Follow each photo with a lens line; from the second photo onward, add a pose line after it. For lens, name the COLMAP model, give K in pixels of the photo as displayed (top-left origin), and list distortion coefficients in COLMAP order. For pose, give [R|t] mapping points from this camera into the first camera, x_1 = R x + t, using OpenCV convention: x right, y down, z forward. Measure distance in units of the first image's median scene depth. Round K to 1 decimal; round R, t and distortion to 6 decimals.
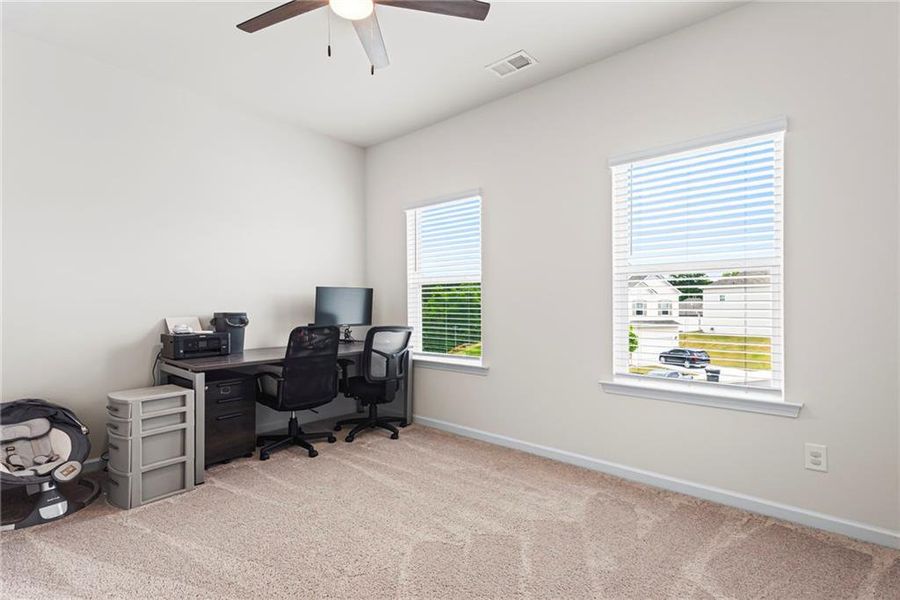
lens RADIAL K [[430.7, 0, 440.4], [0, 430.7, 299.8], [0, 0, 1]] dist [0.001716, -0.000212]
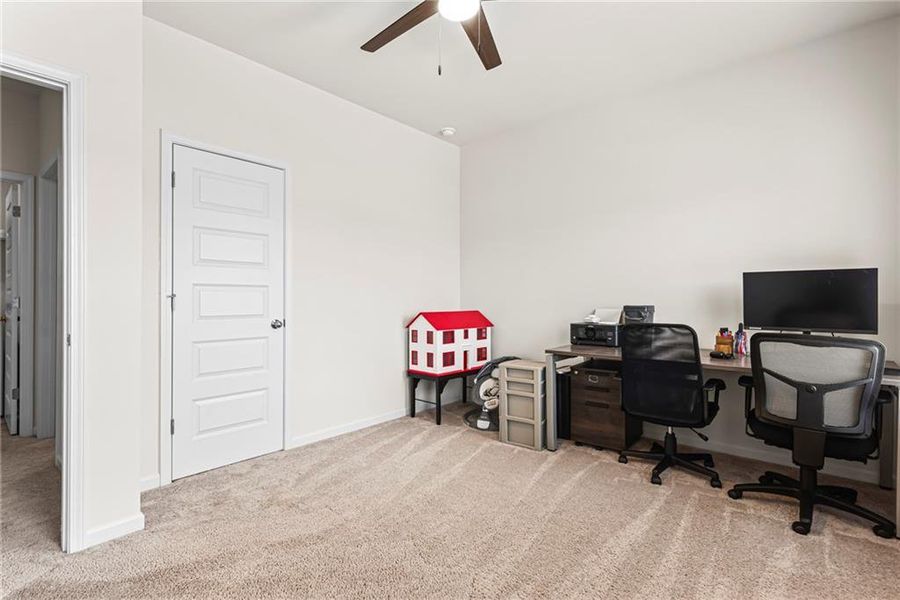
lens RADIAL K [[423.4, 0, 445.3], [0, 423.4, 290.3], [0, 0, 1]] dist [-0.000004, -0.000270]
pose [[0.039771, -0.013981, -0.999111, 0.505070], [0.013295, 0.999821, -0.013462, 0.003083], [0.999120, -0.012748, 0.039949, 0.582308]]
